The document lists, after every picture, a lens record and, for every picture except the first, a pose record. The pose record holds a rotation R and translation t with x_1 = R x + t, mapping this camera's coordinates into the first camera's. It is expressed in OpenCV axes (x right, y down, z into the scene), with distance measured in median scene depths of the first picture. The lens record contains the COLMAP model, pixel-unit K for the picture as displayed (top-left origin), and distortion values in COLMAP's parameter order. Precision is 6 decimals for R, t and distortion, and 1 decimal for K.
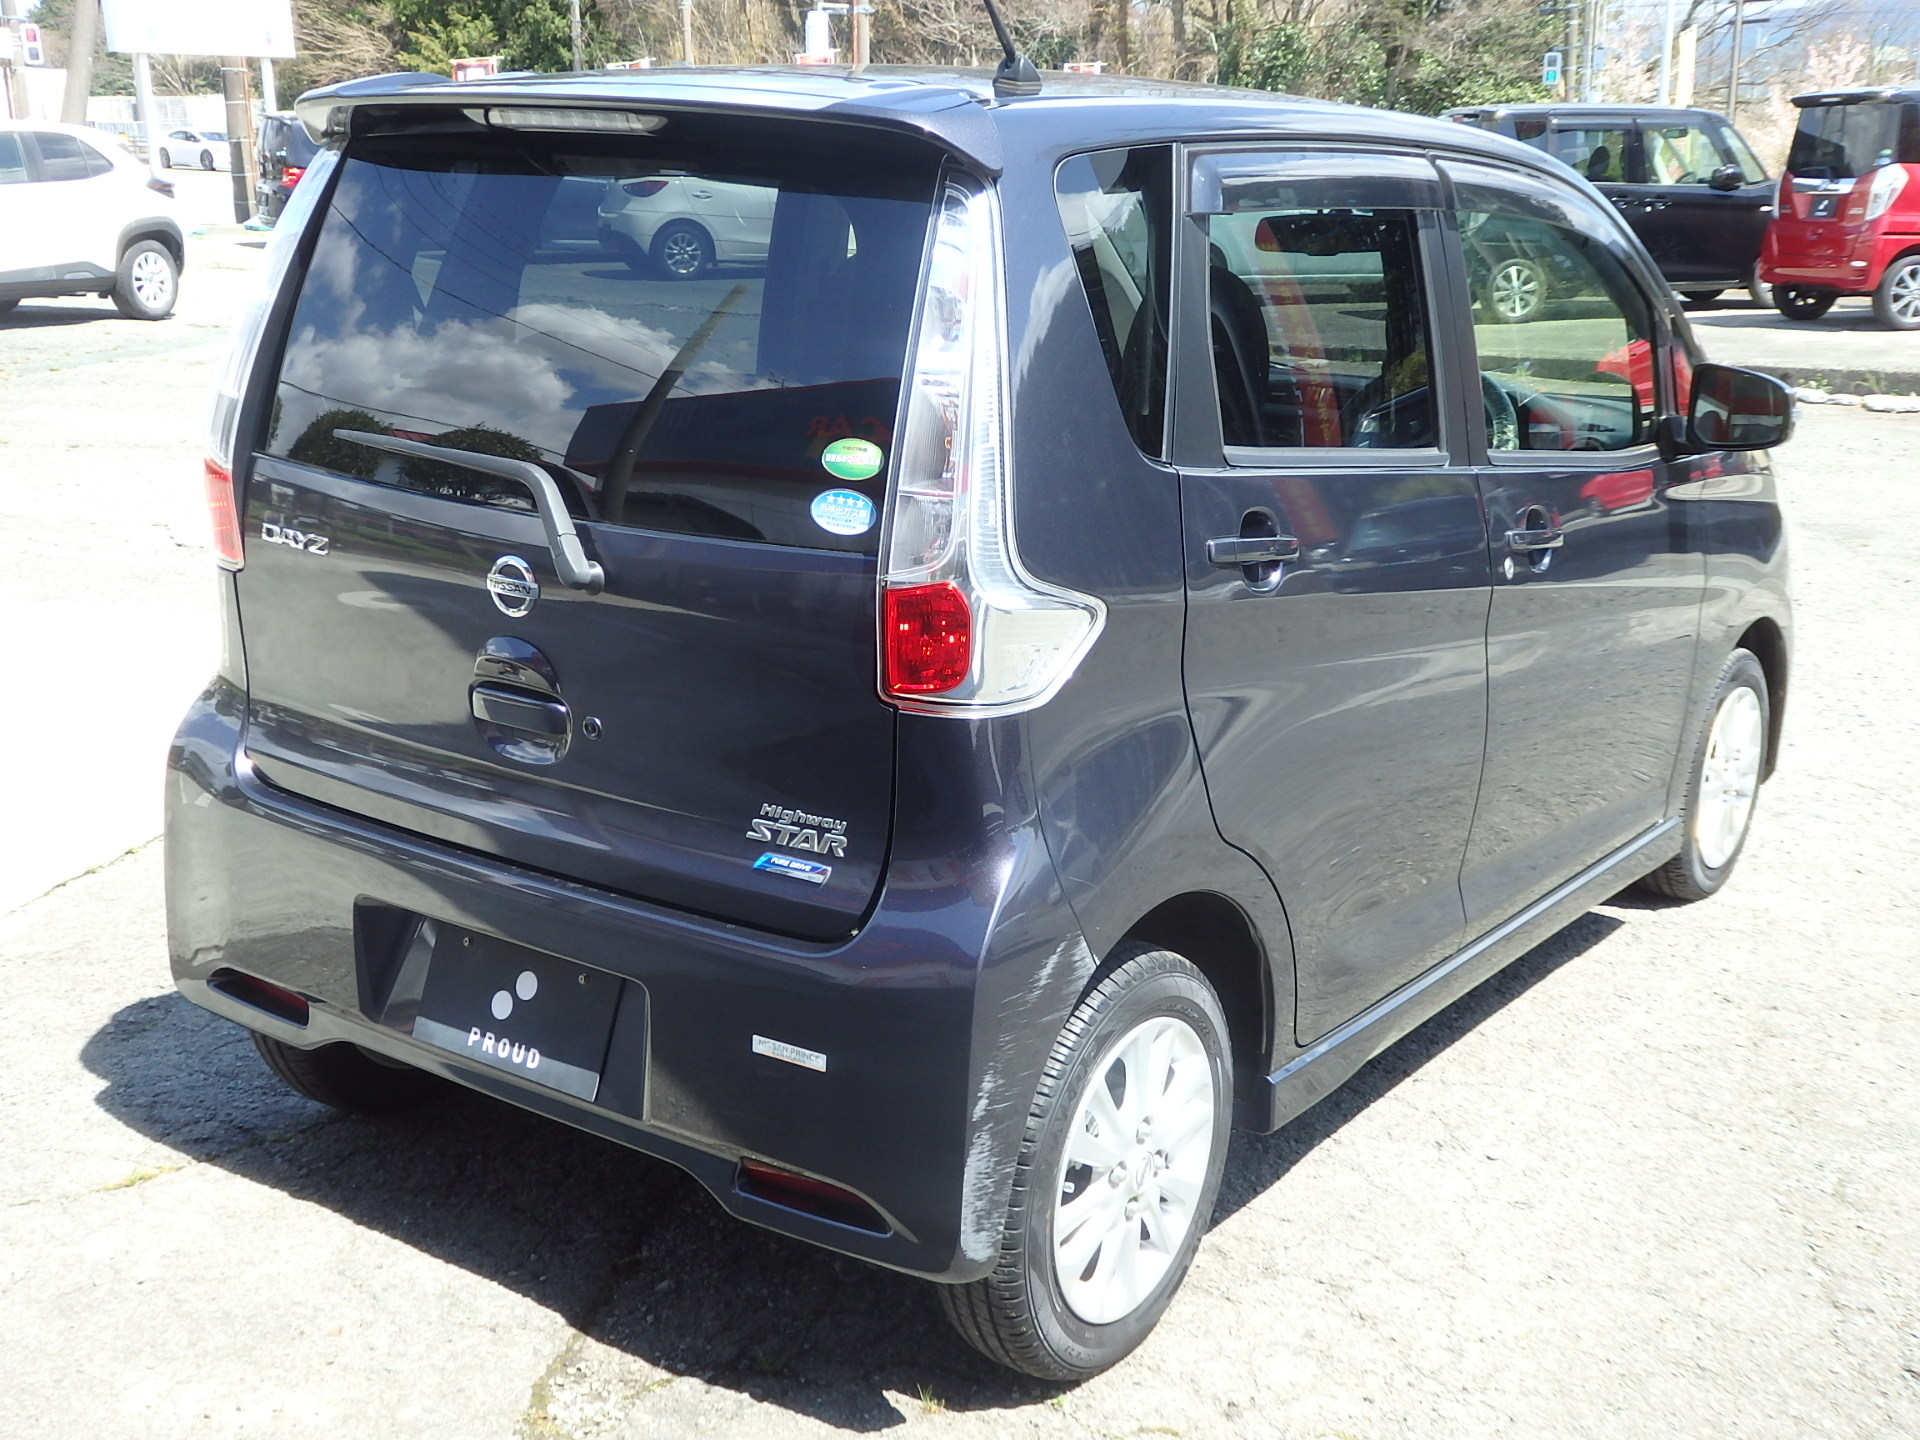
lens RADIAL K [[2063.6, 0, 960.0], [0, 2063.6, 720.0], [0, 0, 1]] dist [0.121821, 0.010790]
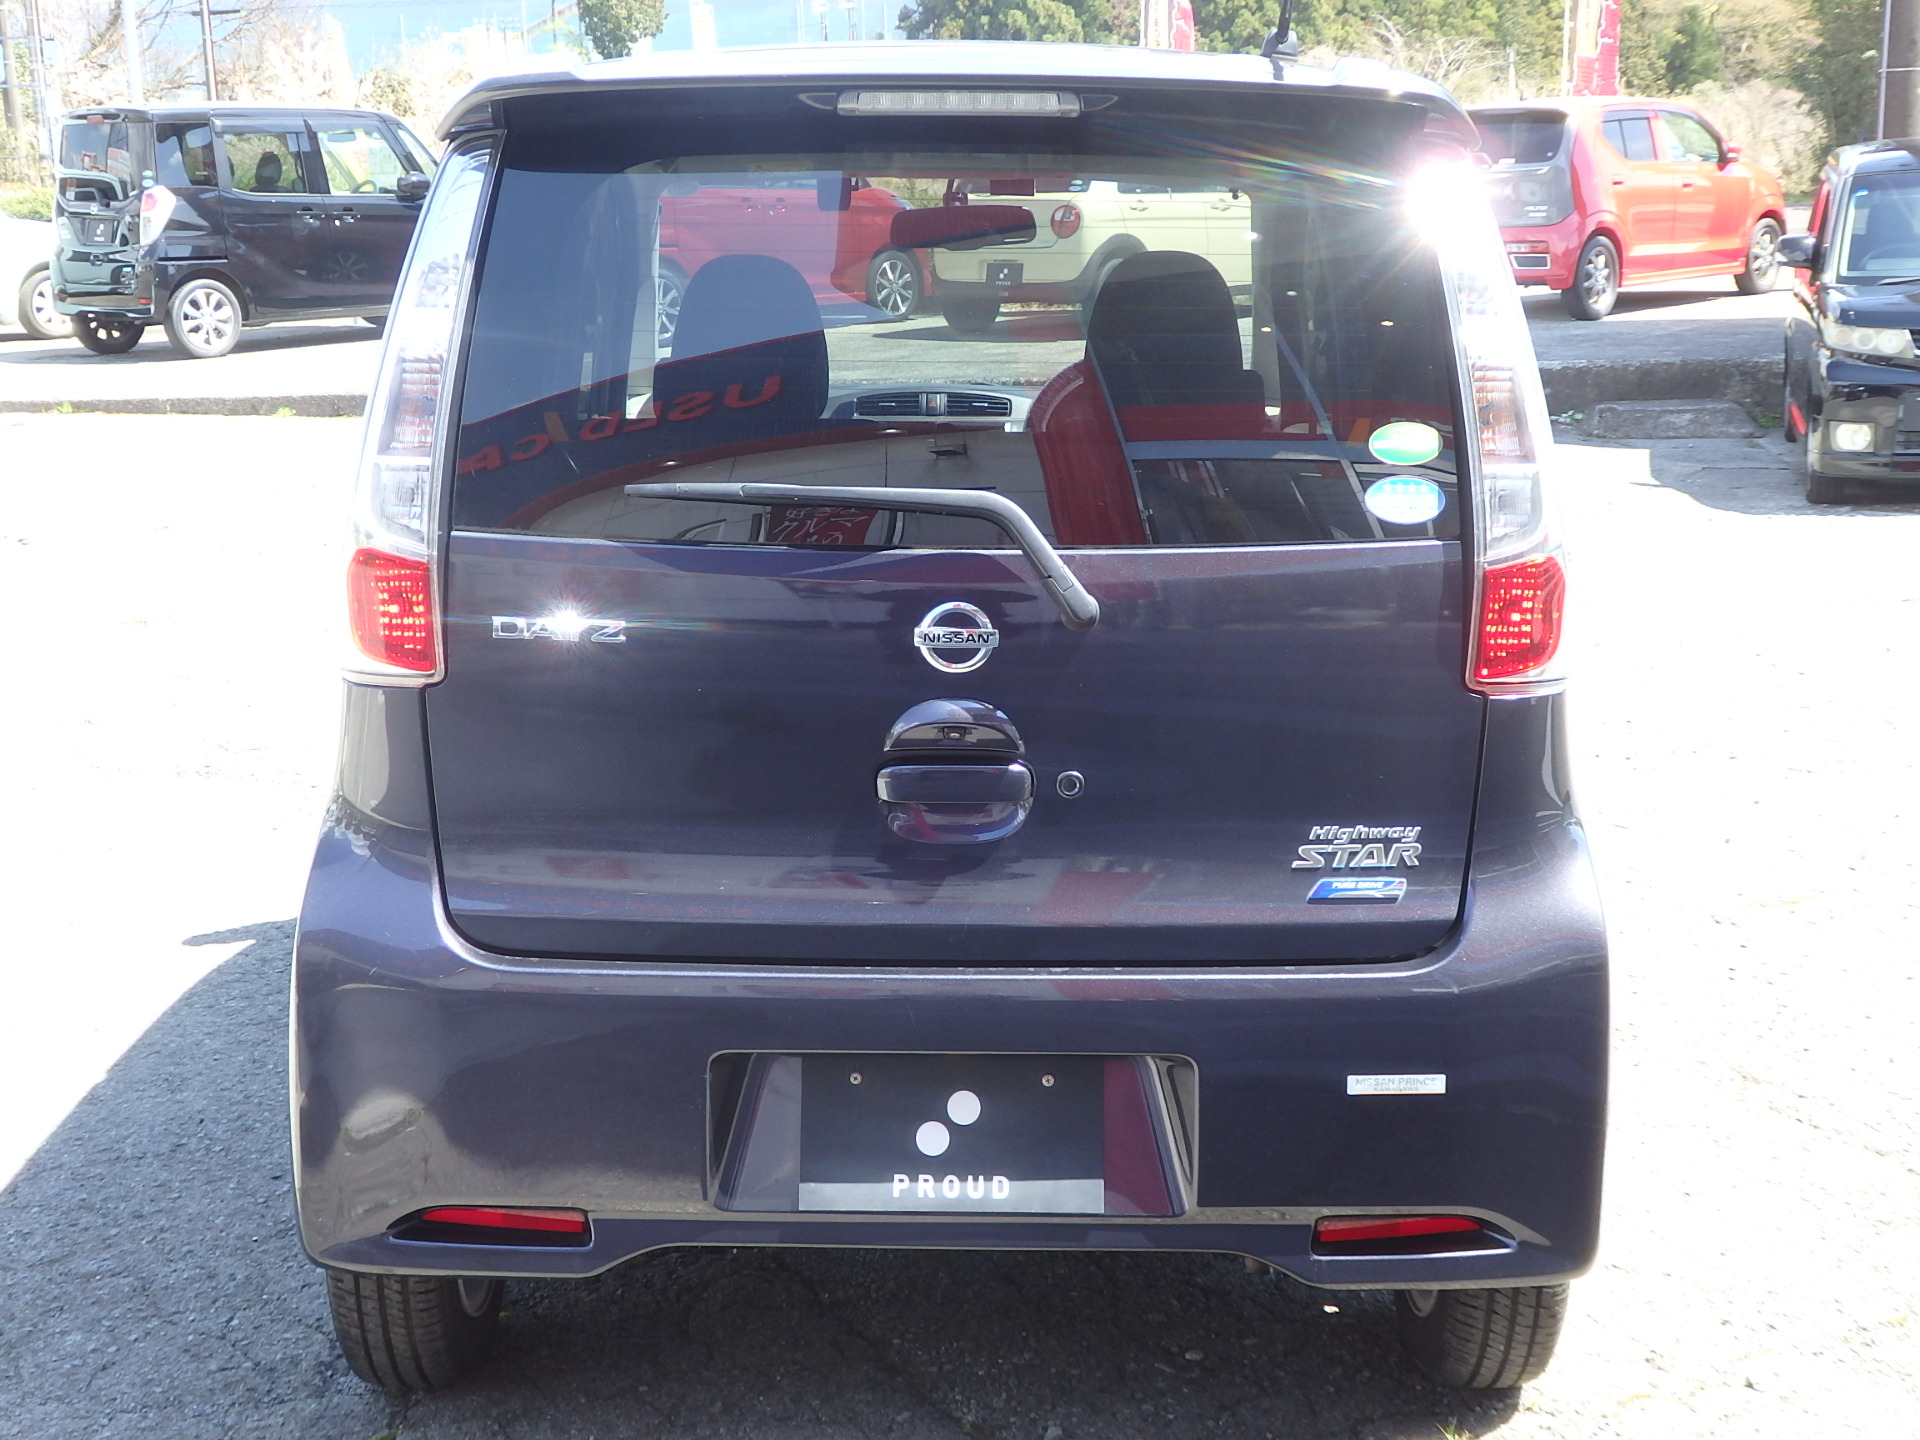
lens RADIAL K [[2488.3, 0, 960.0], [0, 2488.3, 720.0], [0, 0, 1]] dist [0.034193, 0.013472]
pose [[0.831693, -0.138641, 0.537648, -0.774420], [0.161536, 0.986856, 0.004596, -0.035175], [-0.531218, 0.083027, 0.843157, 0.137442]]
